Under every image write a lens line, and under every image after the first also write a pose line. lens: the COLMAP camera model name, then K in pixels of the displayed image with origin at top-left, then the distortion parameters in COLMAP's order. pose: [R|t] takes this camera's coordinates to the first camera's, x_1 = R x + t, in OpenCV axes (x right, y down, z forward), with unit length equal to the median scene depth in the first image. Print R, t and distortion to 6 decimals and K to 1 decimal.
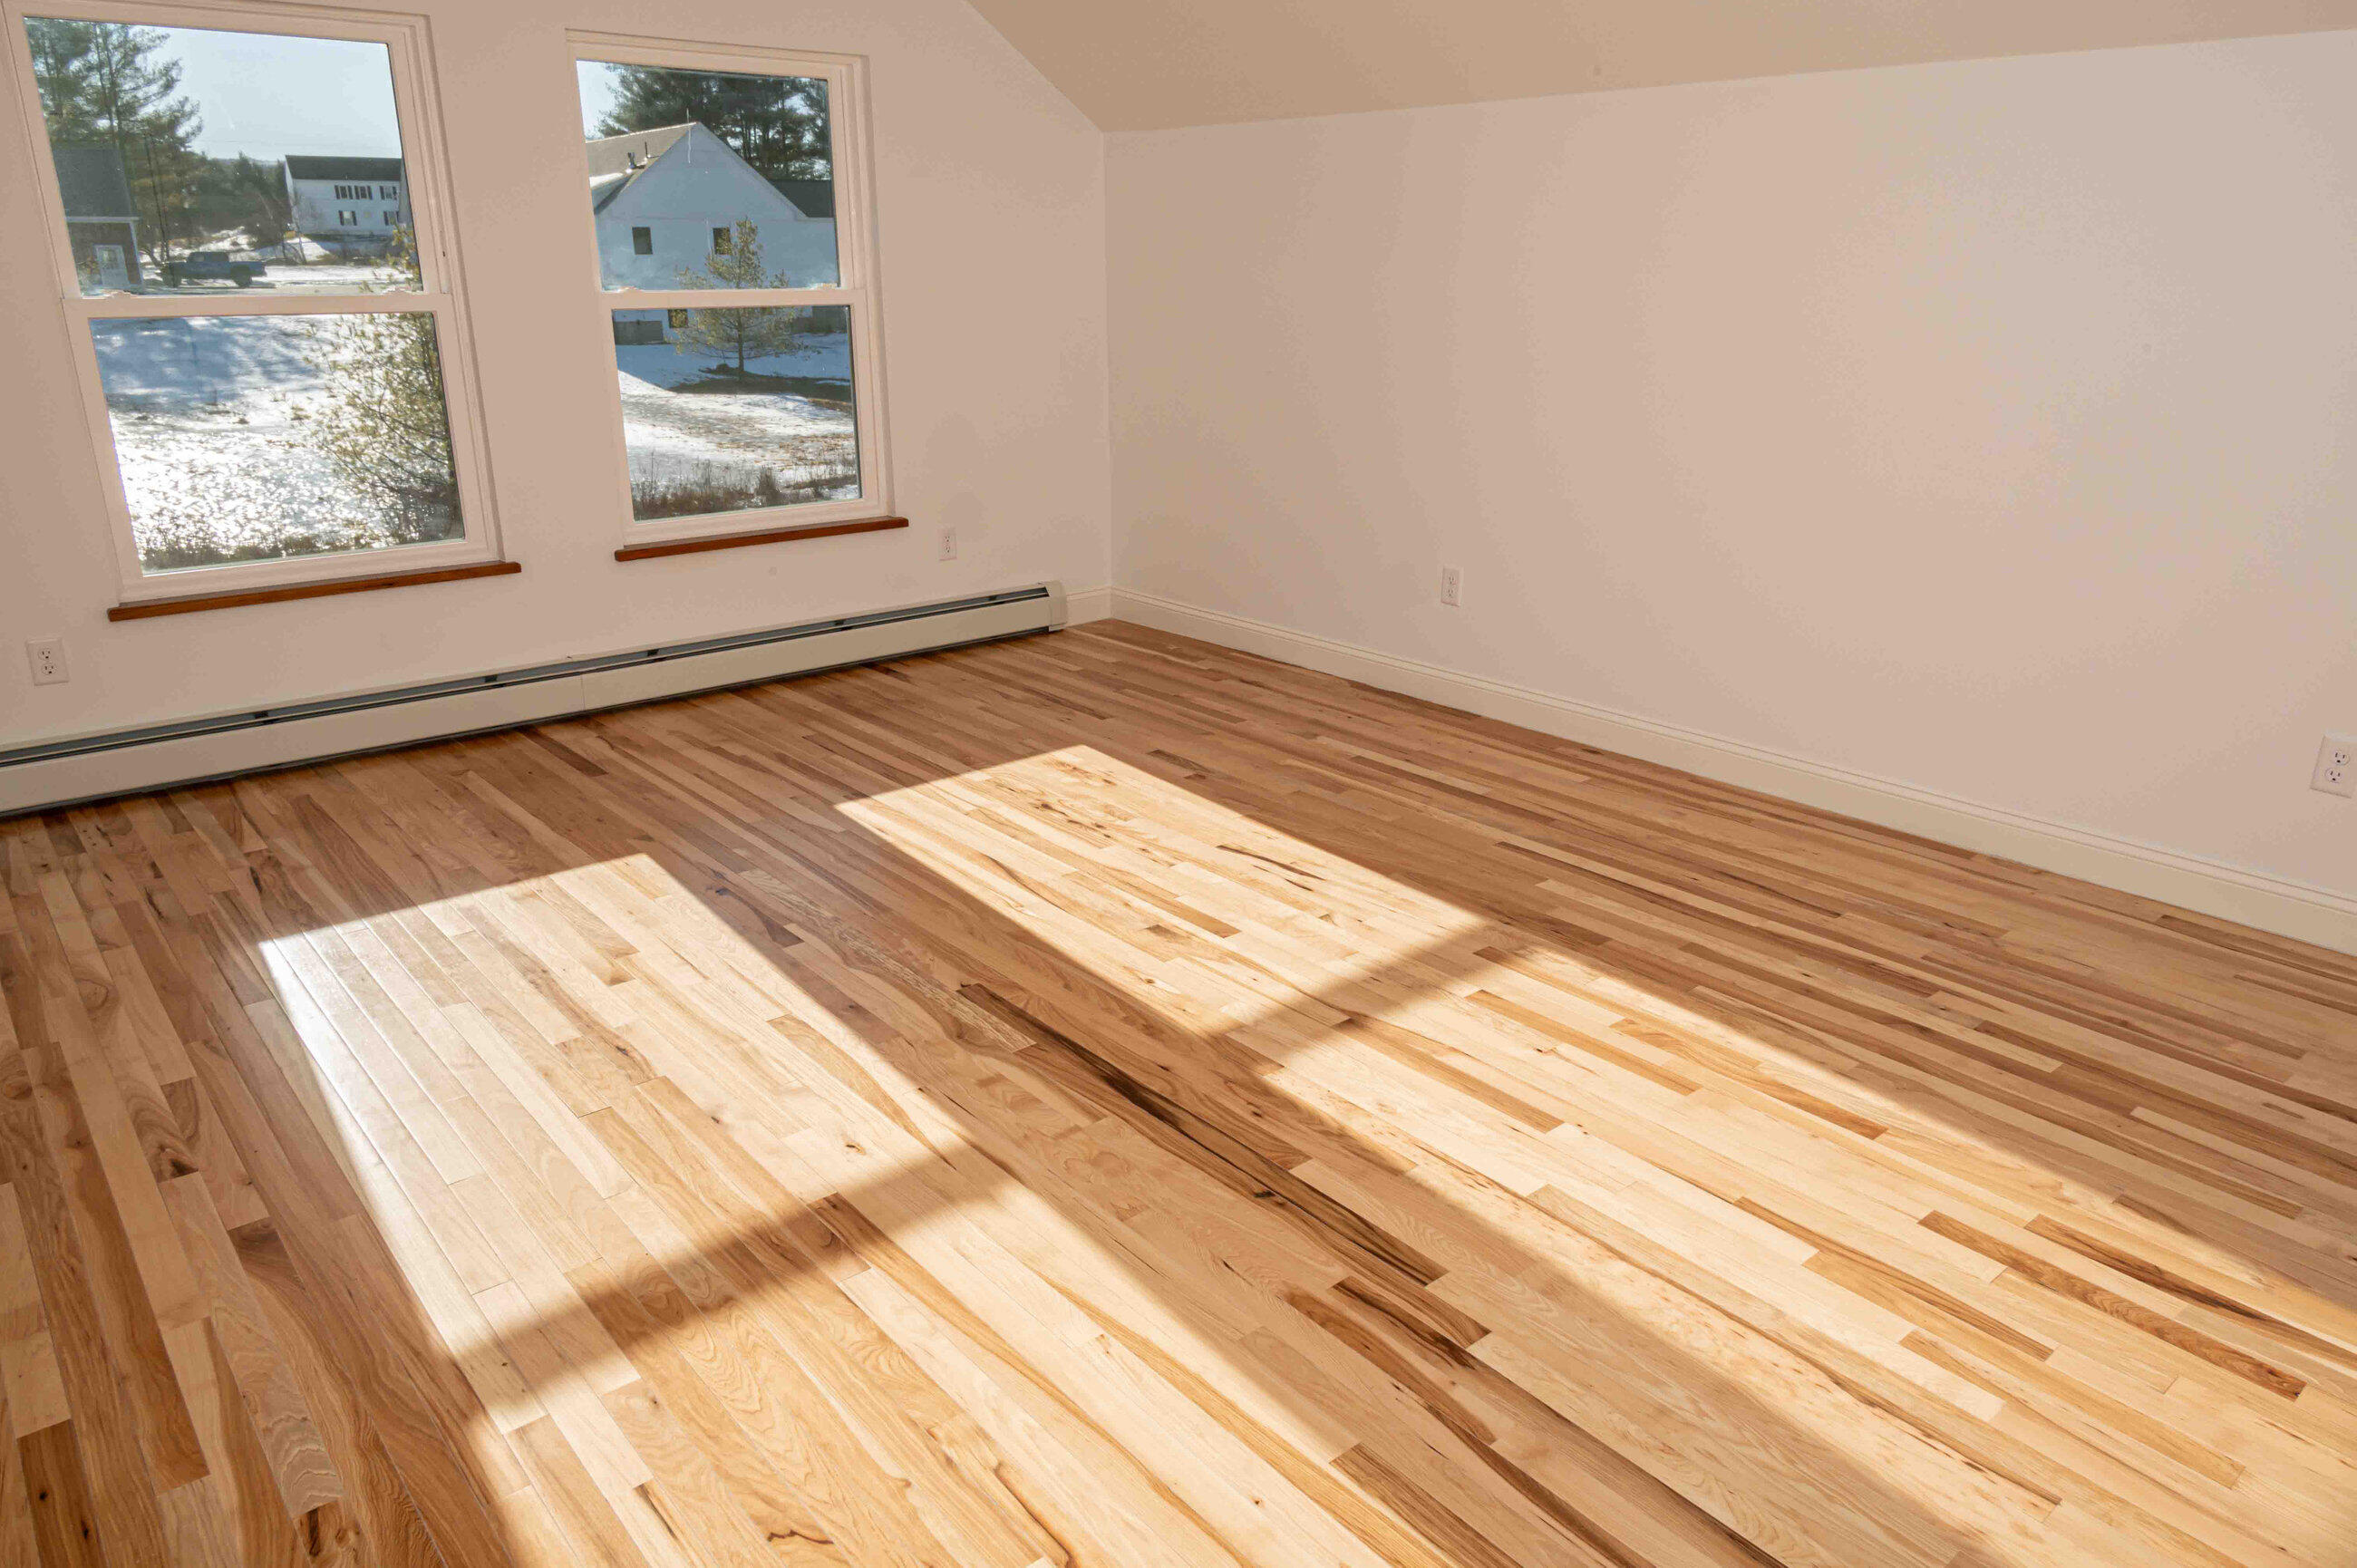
lens RADIAL K [[1562.3, 0, 1160.2], [0, 1562.3, 794.4], [0, 0, 1]] dist [-0.003022, -0.000989]
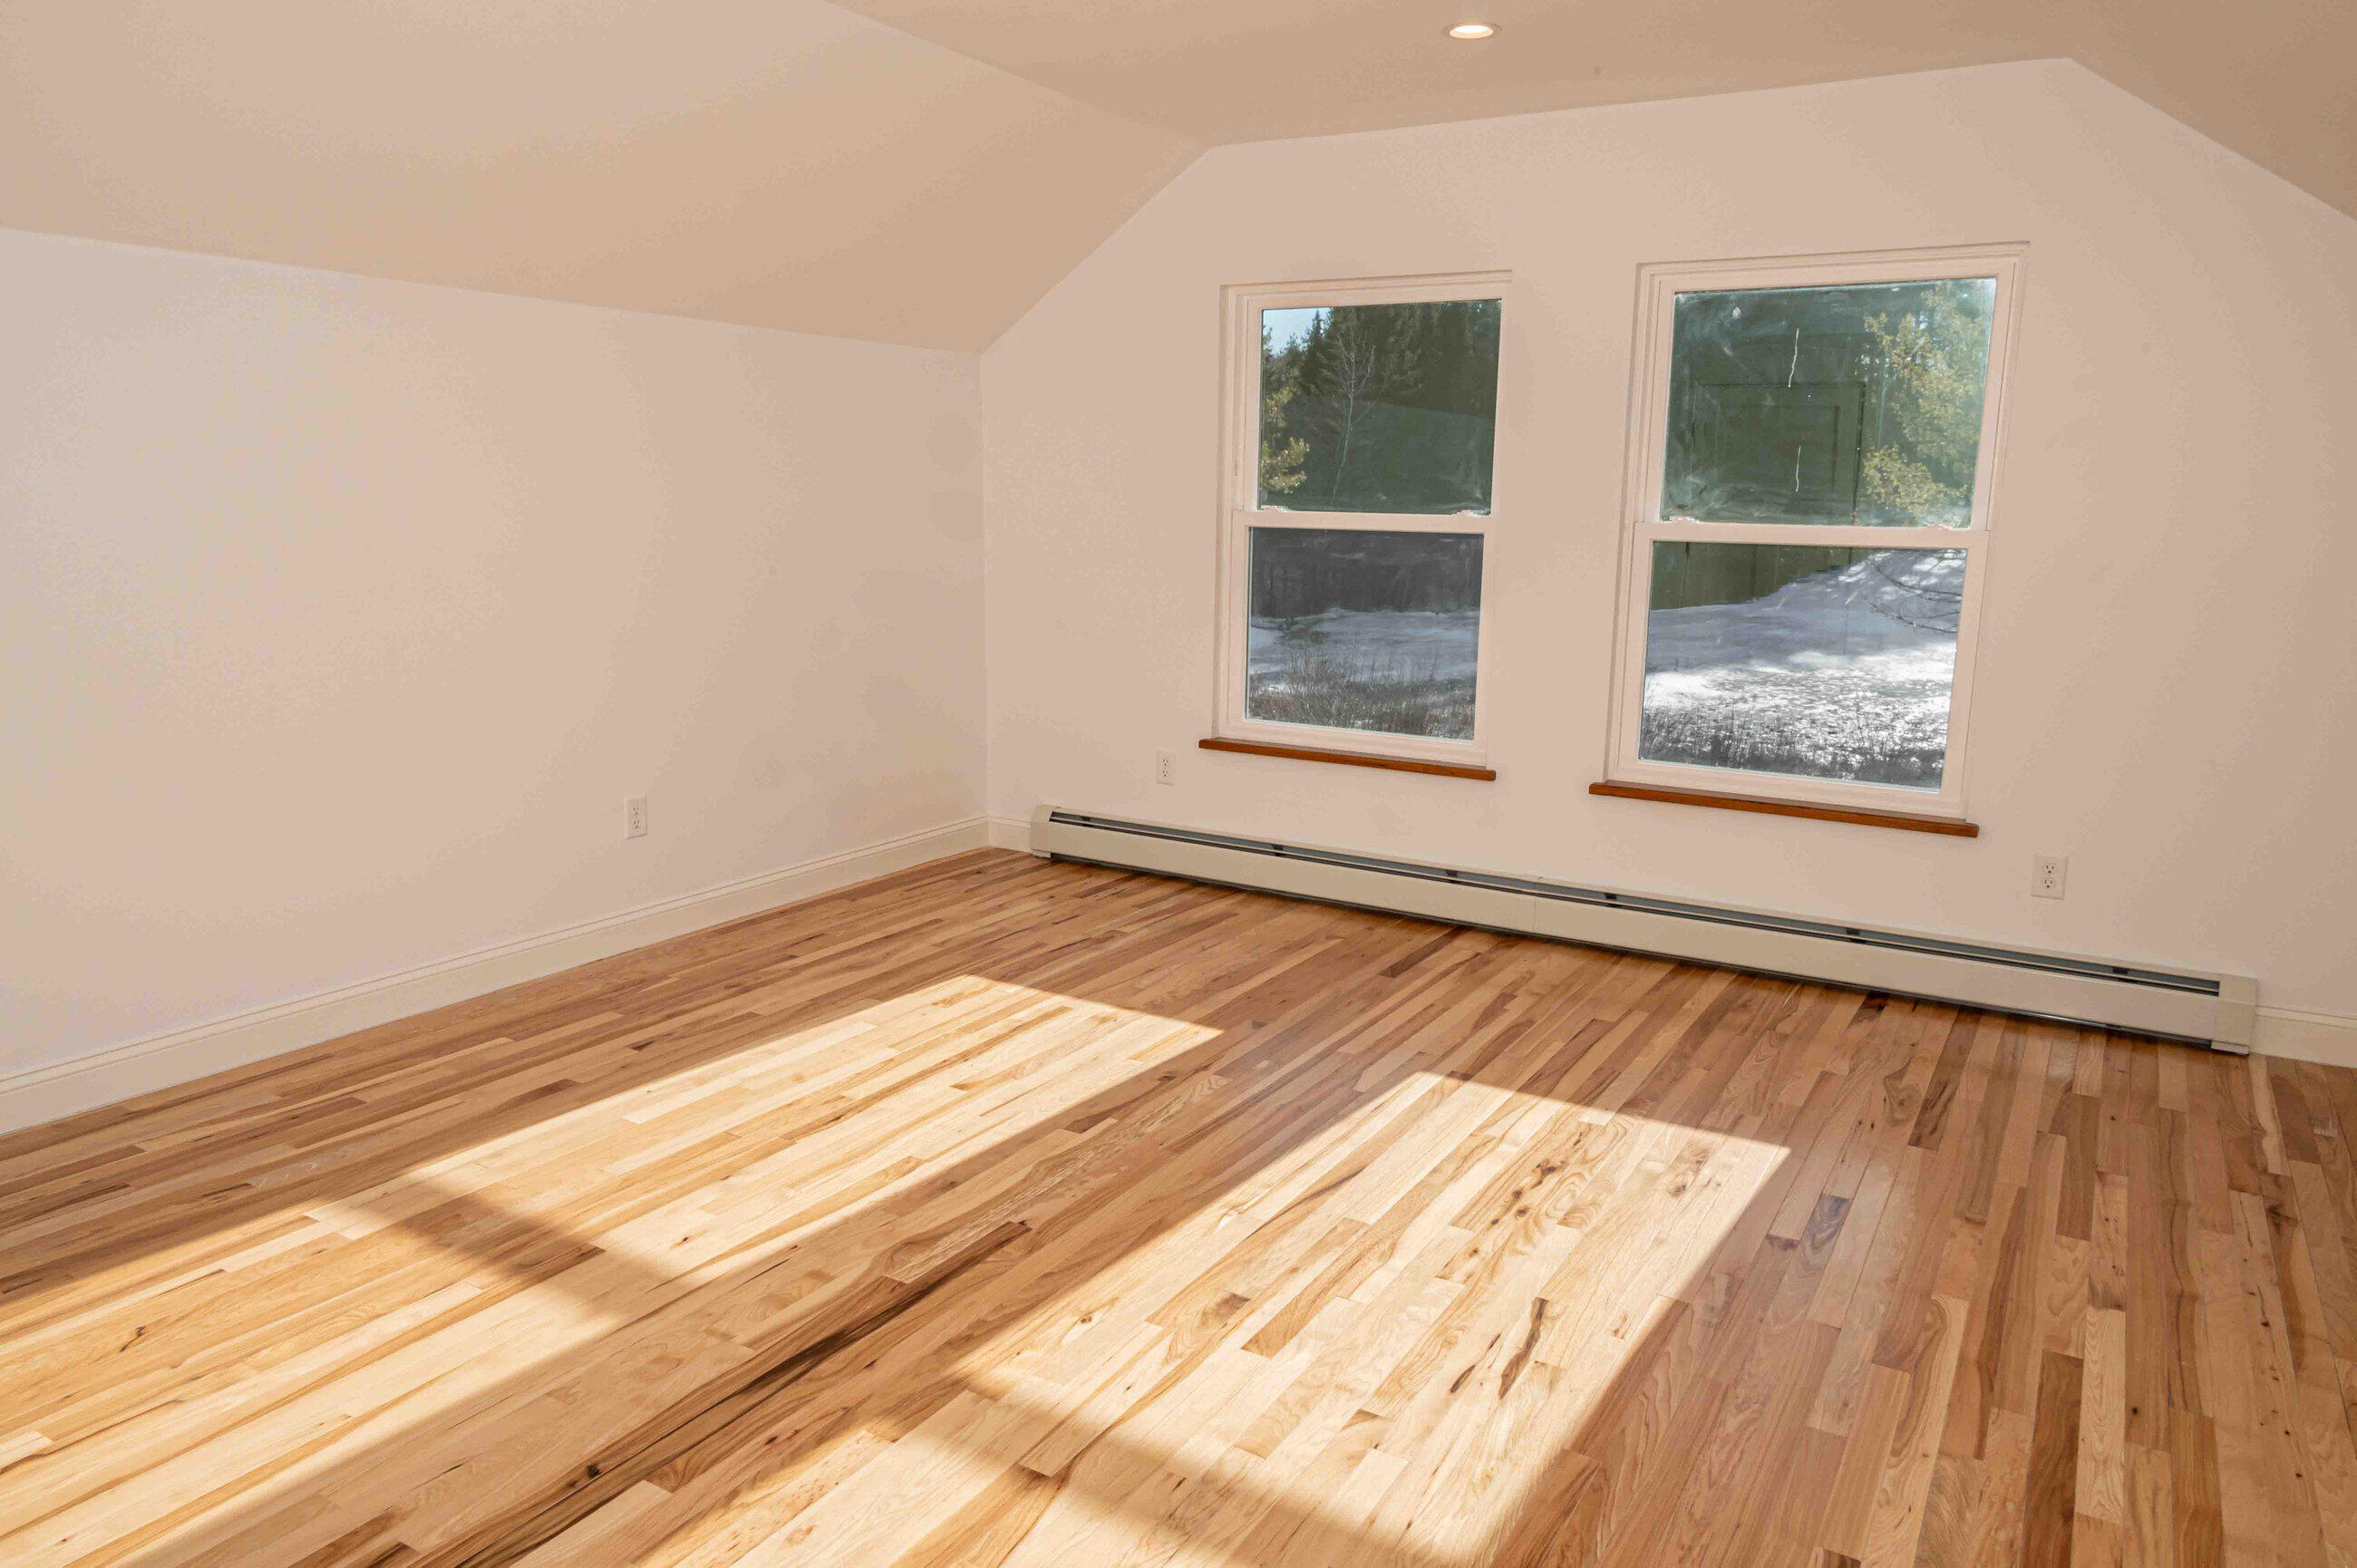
lens RADIAL K [[1562.3, 0, 1169.9], [0, 1562.3, 762.7], [0, 0, 1]] dist [-0.003022, -0.000989]
pose [[0.325480, 0.166697, -0.930739, 0.567190], [-0.325115, 0.944051, 0.055388, -0.169398], [0.887898, 0.284569, 0.361465, 0.522384]]
